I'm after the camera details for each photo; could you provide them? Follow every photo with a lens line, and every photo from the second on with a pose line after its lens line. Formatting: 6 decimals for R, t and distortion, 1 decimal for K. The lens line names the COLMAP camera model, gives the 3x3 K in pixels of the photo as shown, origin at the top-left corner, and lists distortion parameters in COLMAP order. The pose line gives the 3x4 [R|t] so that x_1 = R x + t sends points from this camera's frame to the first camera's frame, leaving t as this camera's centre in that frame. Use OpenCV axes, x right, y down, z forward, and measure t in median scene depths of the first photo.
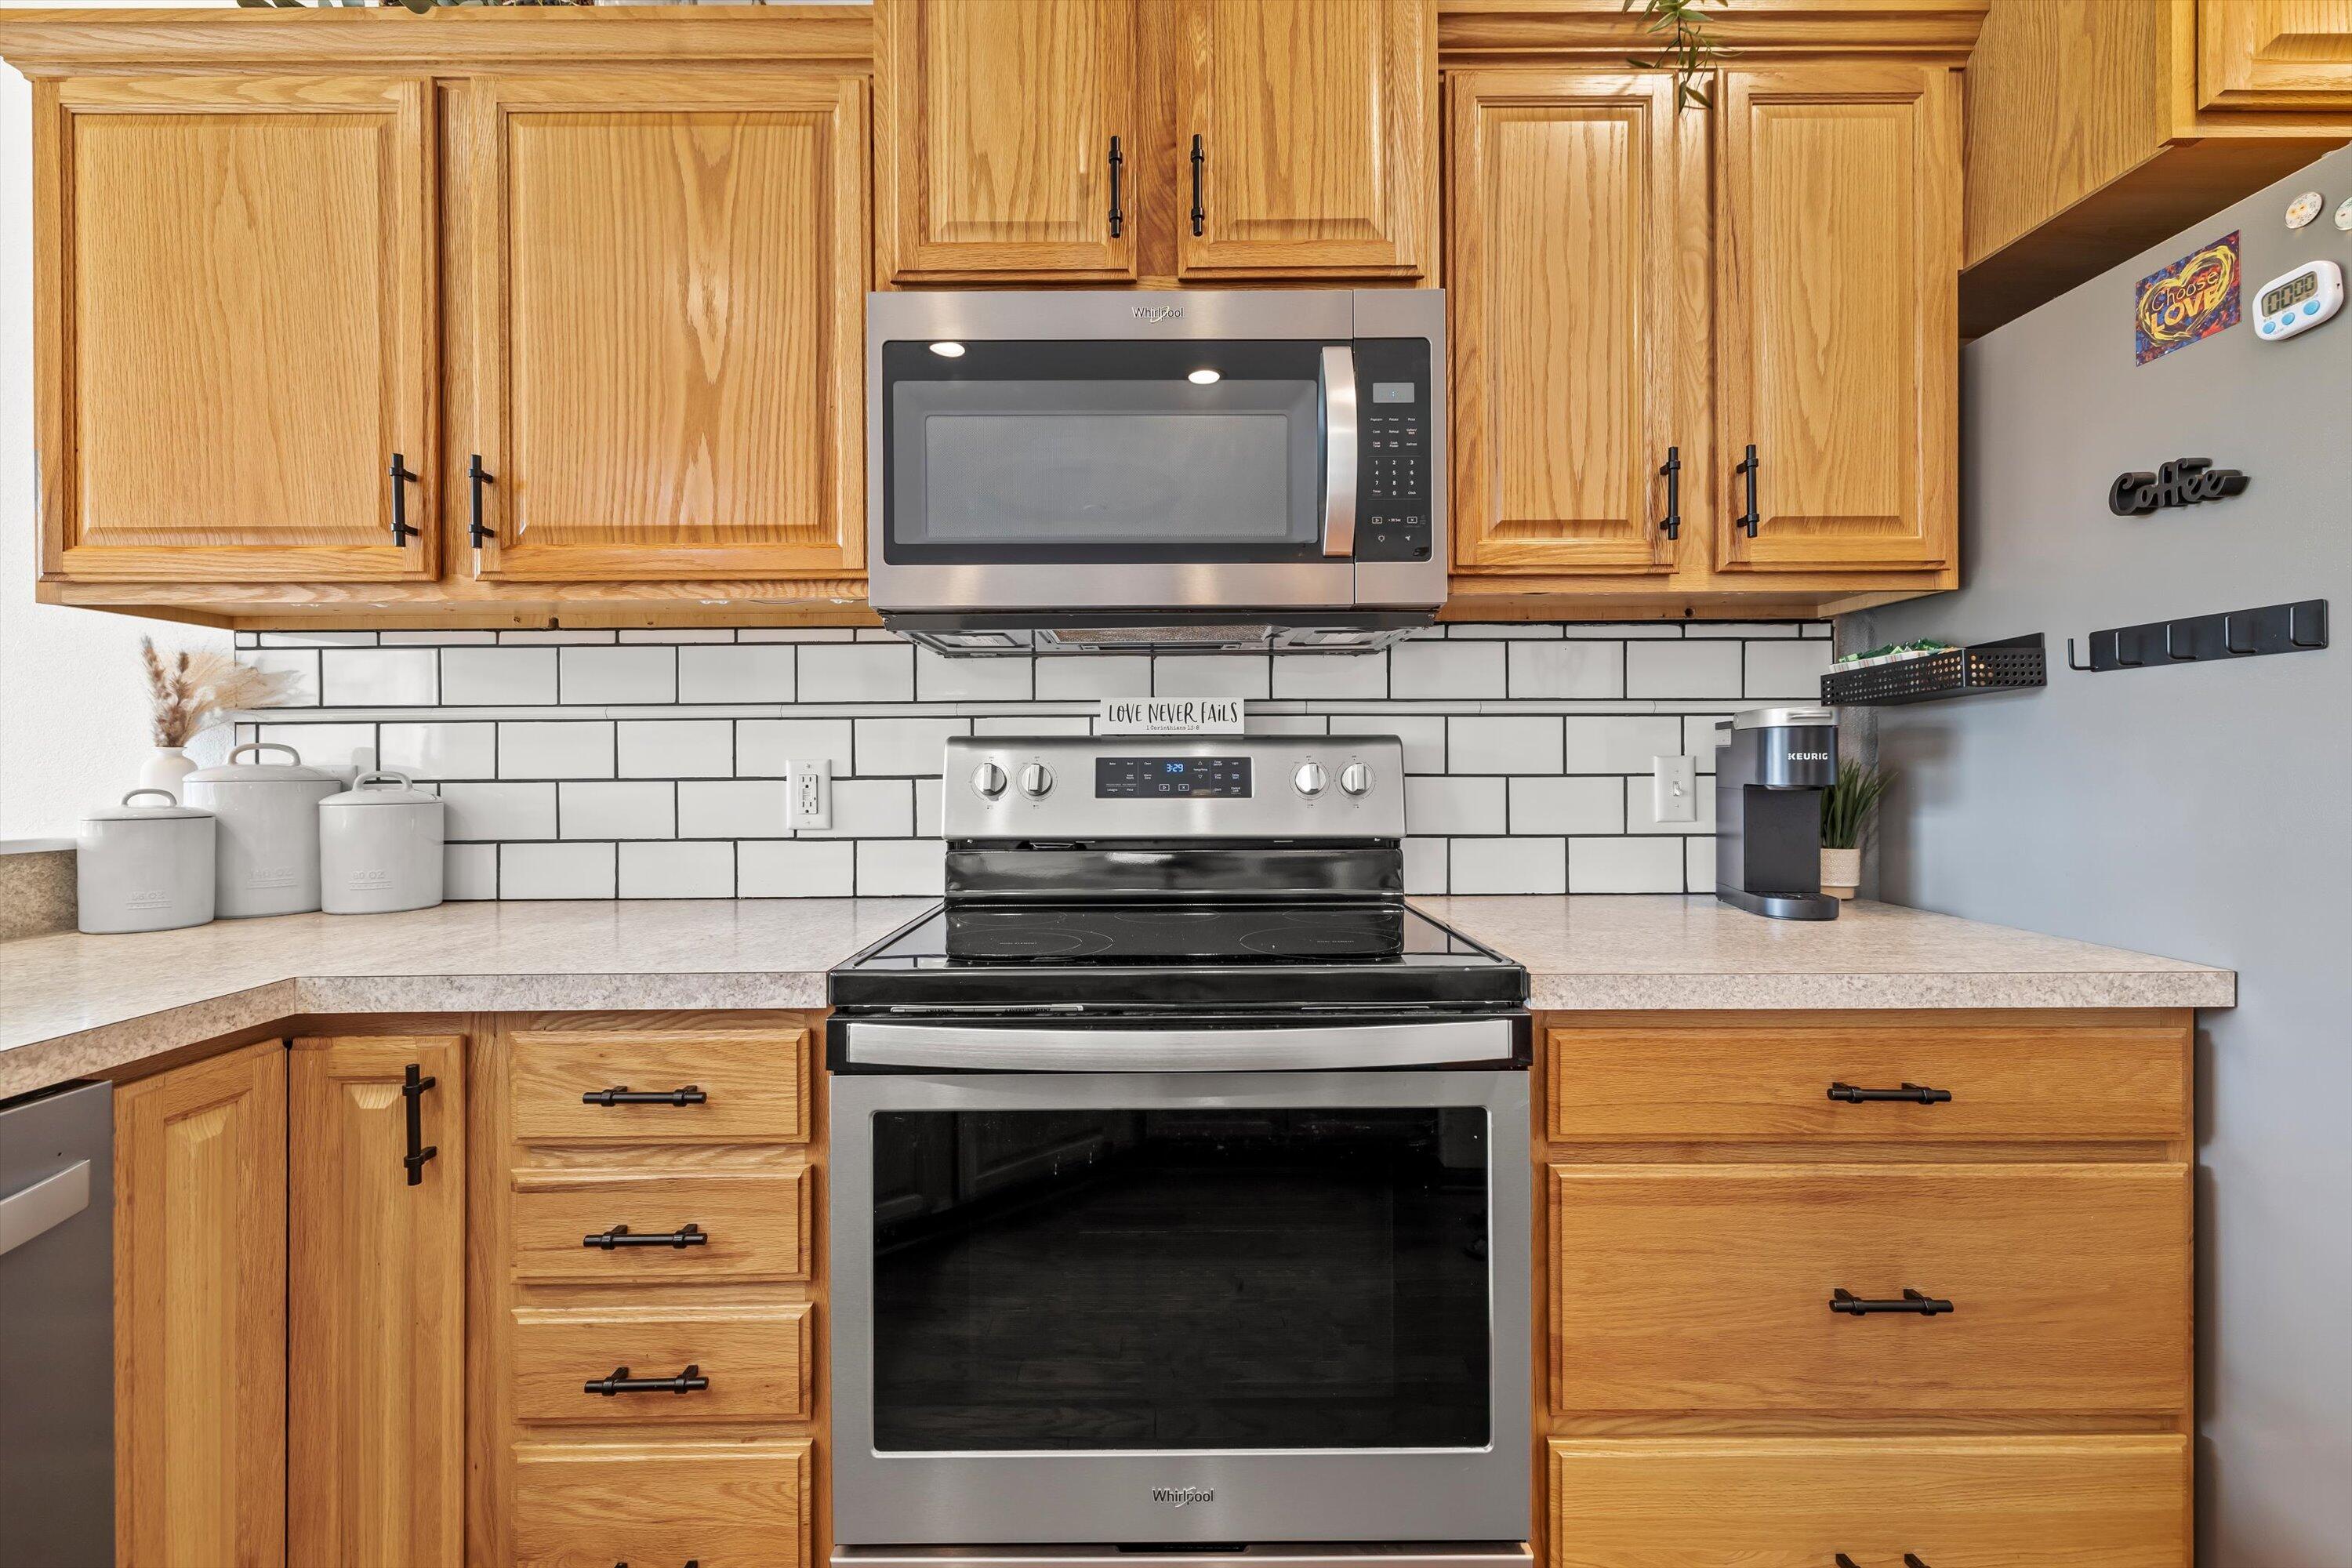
lens RADIAL K [[1003.1, 0, 1178.2], [0, 1003.1, 766.7], [0, 0, 1]] dist [0.001758, -0.000513]
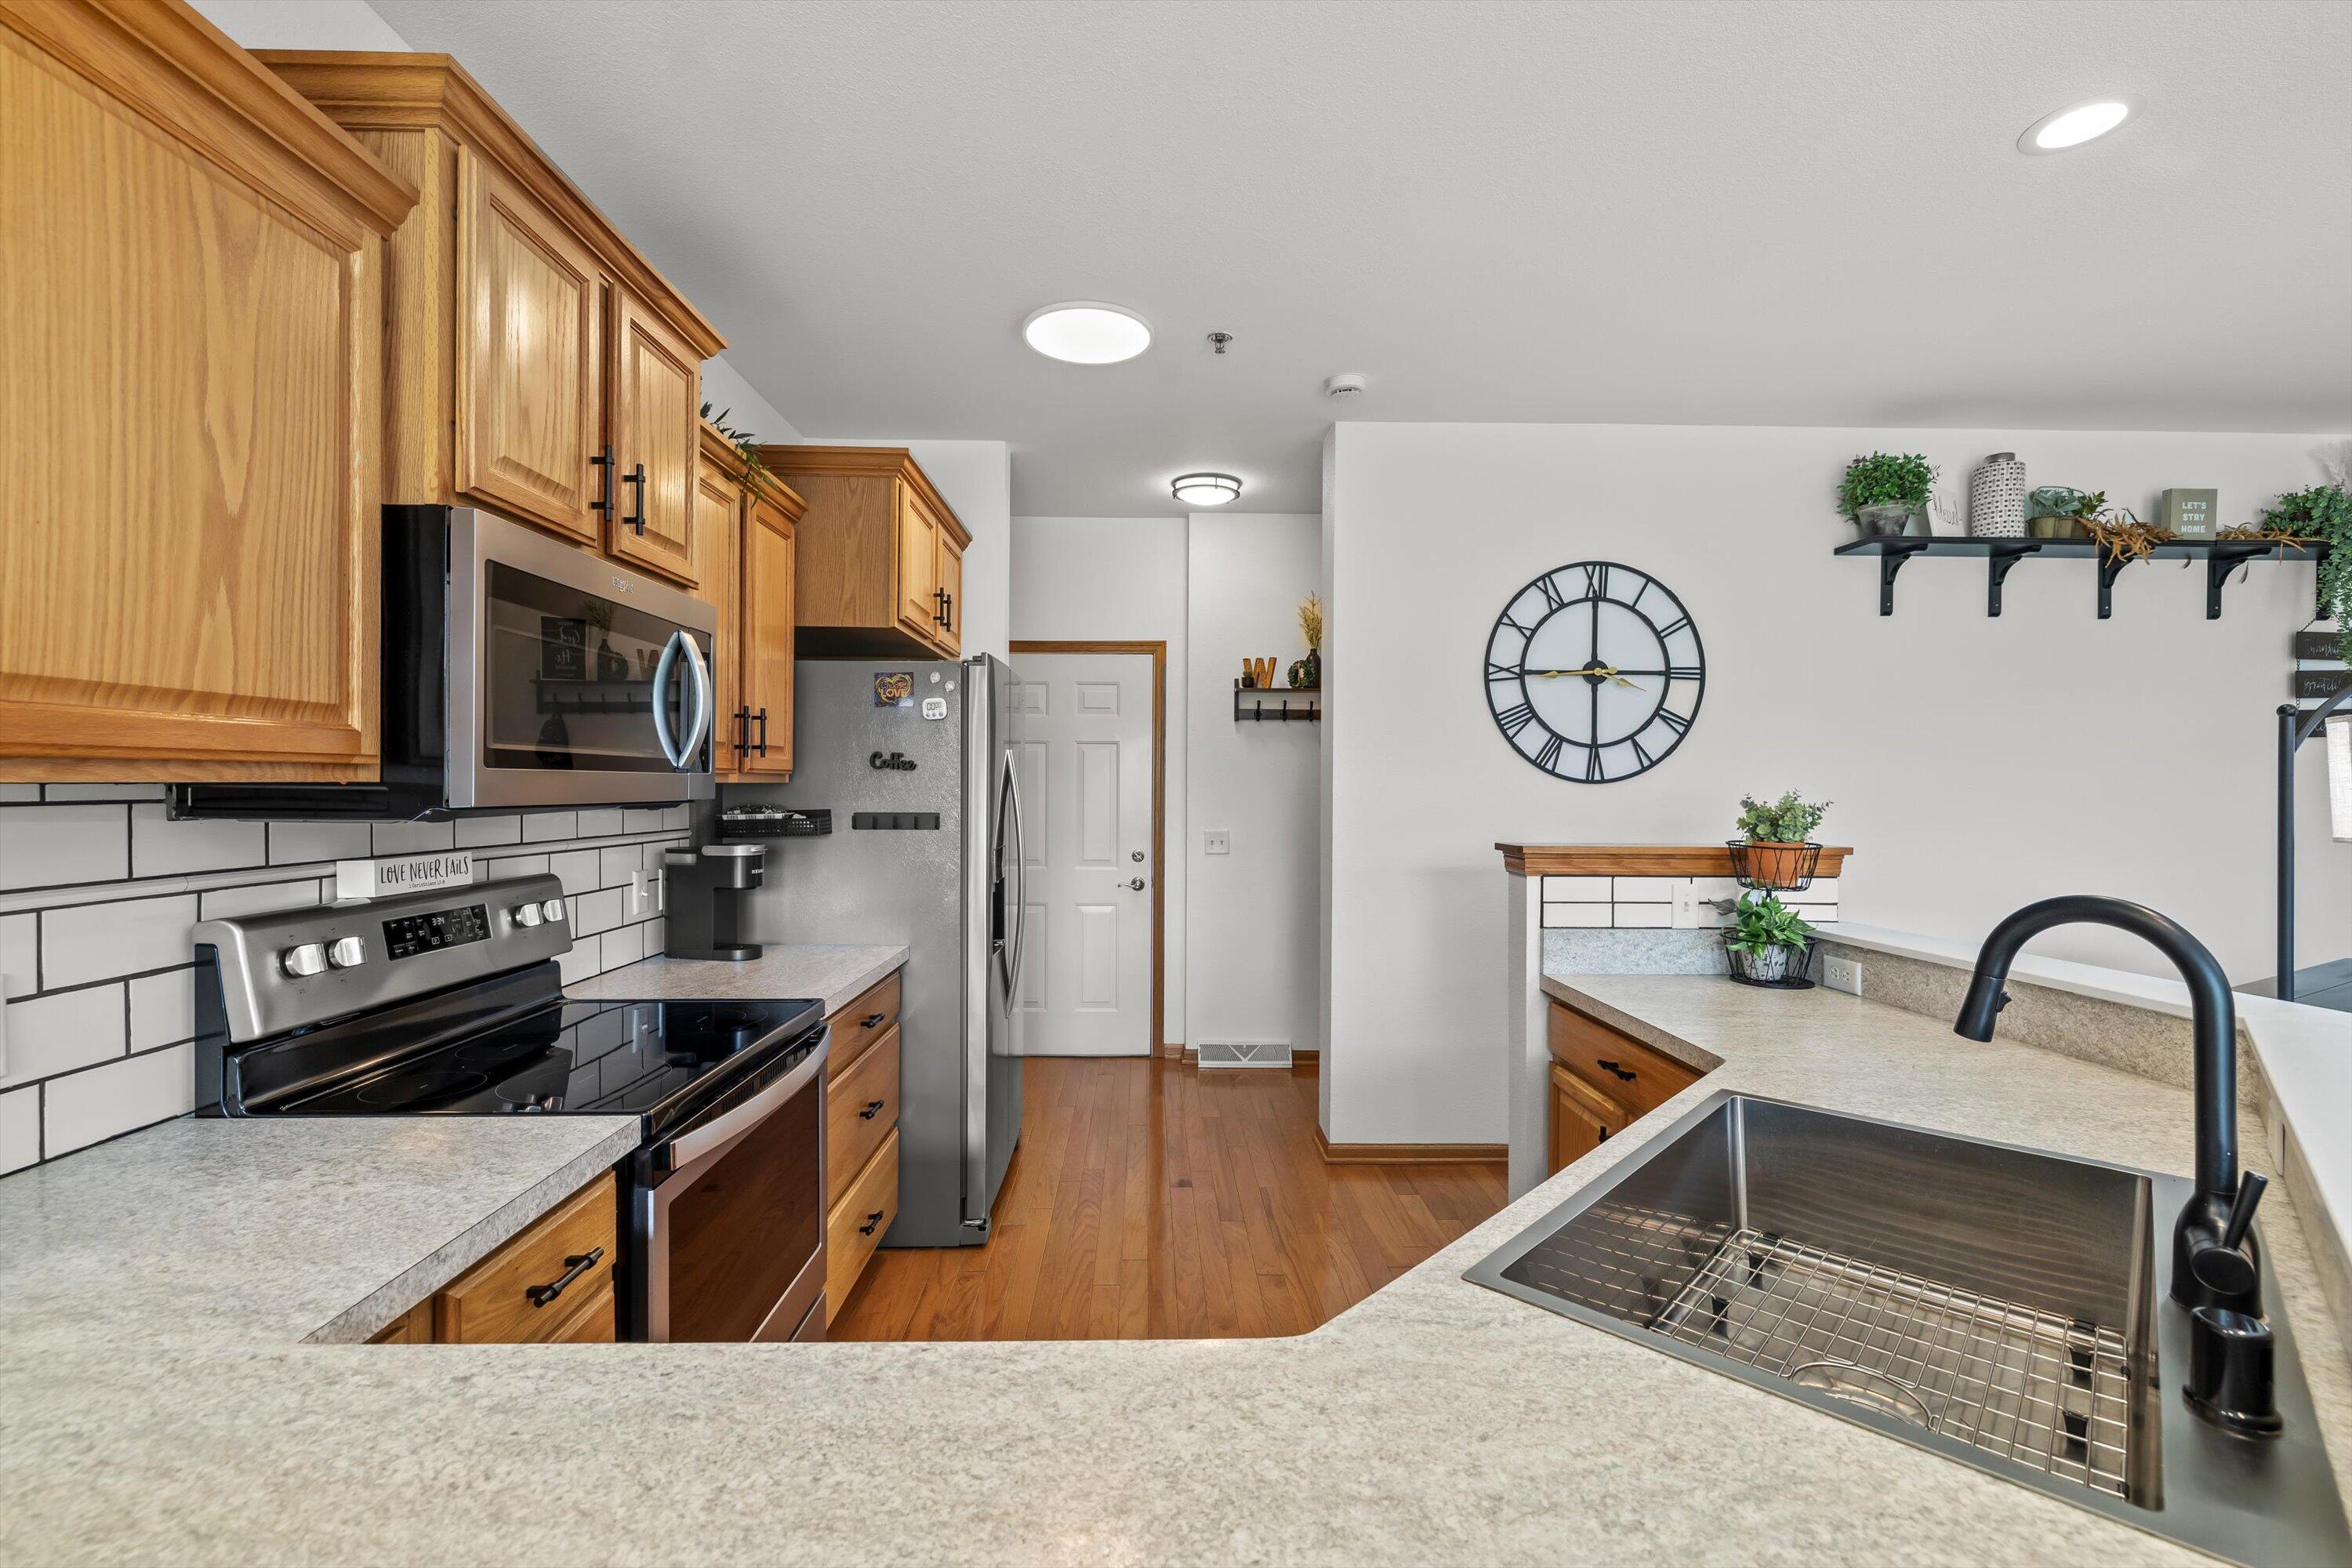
lens RADIAL K [[1003.1, 0, 1178.1], [0, 1003.1, 786.5], [0, 0, 1]] dist [0.001758, -0.000513]
pose [[-0.021681, 0.004210, 0.999756, -1.280012], [-0.009470, 0.999945, -0.004416, -0.170472], [-0.999720, -0.009563, -0.021640, 0.262919]]
